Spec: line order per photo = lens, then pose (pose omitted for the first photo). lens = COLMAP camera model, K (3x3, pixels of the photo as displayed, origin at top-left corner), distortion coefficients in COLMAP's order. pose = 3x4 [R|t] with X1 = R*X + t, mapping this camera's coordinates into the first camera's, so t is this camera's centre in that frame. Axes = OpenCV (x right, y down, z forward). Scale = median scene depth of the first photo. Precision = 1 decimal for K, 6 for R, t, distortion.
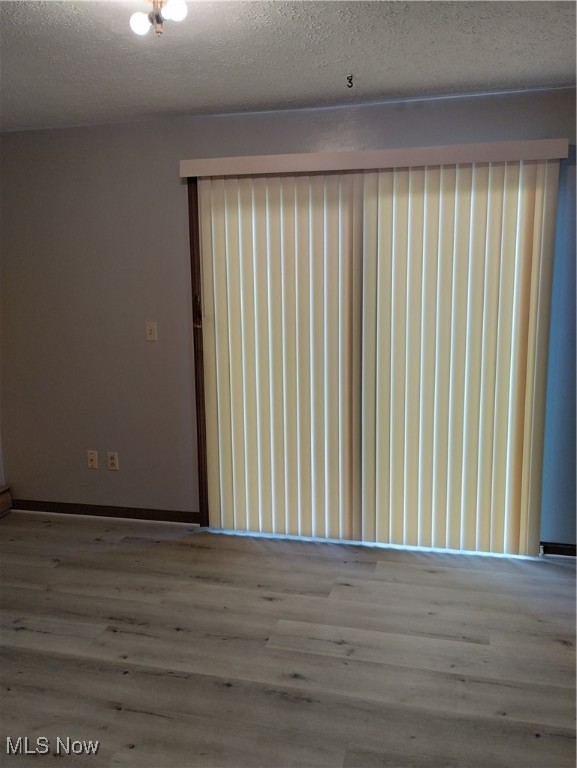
lens RADIAL K [[639.0, 0, 288.5], [0, 639.0, 384.0], [0, 0, 1]] dist [0.065321, -0.084713]
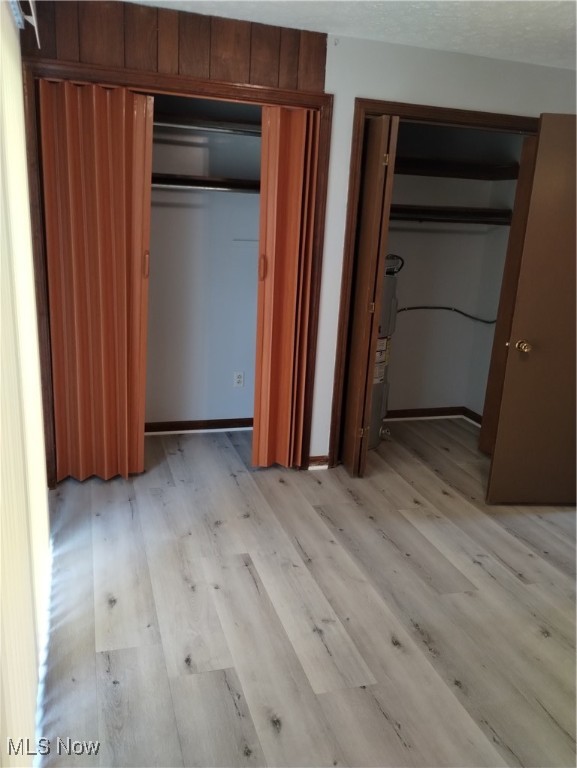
lens RADIAL K [[639.0, 0, 288.5], [0, 639.0, 384.0], [0, 0, 1]] dist [0.065321, -0.084713]
pose [[-0.528253, -0.229941, 0.817359, -0.547586], [0.098348, 0.939584, 0.327886, -0.216945], [-0.843372, 0.253592, -0.473724, 1.371106]]
